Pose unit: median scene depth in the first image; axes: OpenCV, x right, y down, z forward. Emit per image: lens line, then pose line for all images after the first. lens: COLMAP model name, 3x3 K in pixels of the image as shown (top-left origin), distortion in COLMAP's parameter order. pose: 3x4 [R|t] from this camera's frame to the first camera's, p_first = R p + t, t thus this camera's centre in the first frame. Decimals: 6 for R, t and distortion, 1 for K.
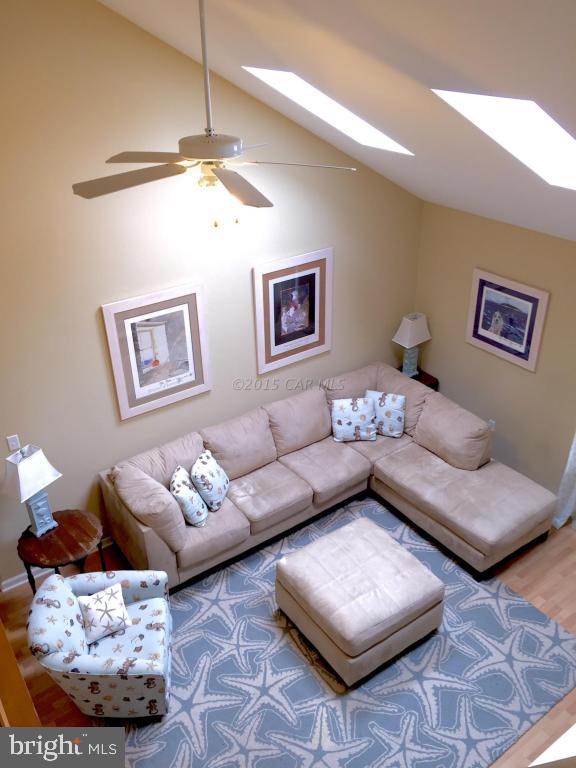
lens RADIAL K [[651.7, 0, 288.0], [0, 651.7, 384.0], [0, 0, 1]] dist [0.037574, -0.022719]
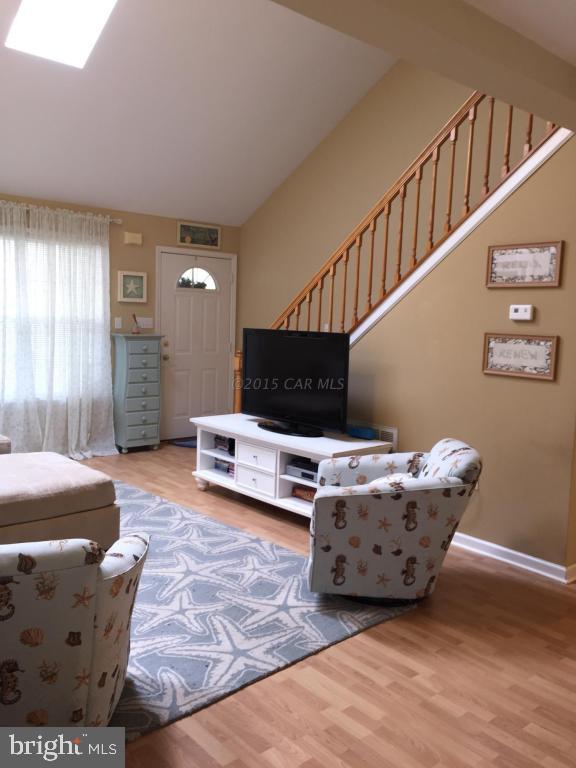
lens RADIAL K [[651.7, 0, 288.0], [0, 651.7, 384.0], [0, 0, 1]] dist [0.037574, -0.022719]
pose [[-0.116822, -0.089902, 0.989075, -0.777930], [0.472192, 0.871105, 0.134951, 0.270916], [-0.873721, 0.482798, -0.059314, 0.774547]]
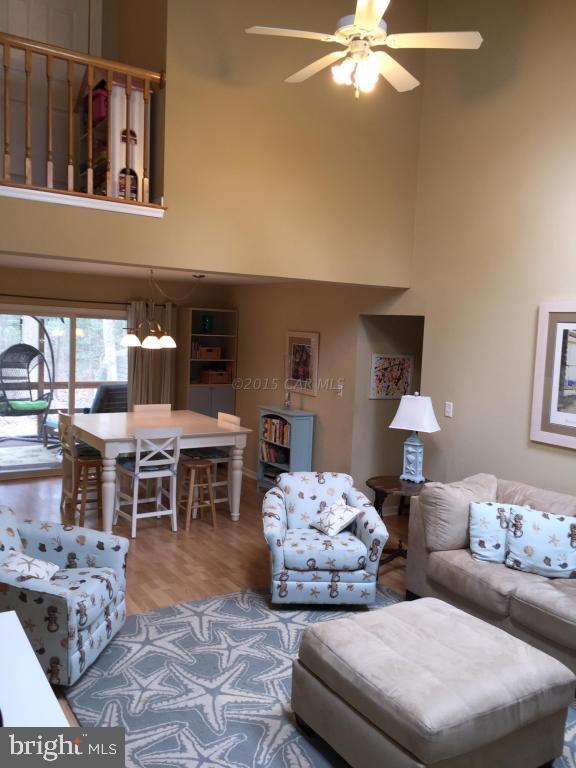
lens RADIAL K [[651.7, 0, 288.0], [0, 651.7, 384.0], [0, 0, 1]] dist [0.037574, -0.022719]
pose [[-0.043699, 0.102310, -0.993792, 0.793888], [-0.536876, 0.836495, 0.109724, 0.087802], [0.842528, 0.538339, 0.018373, 0.812275]]
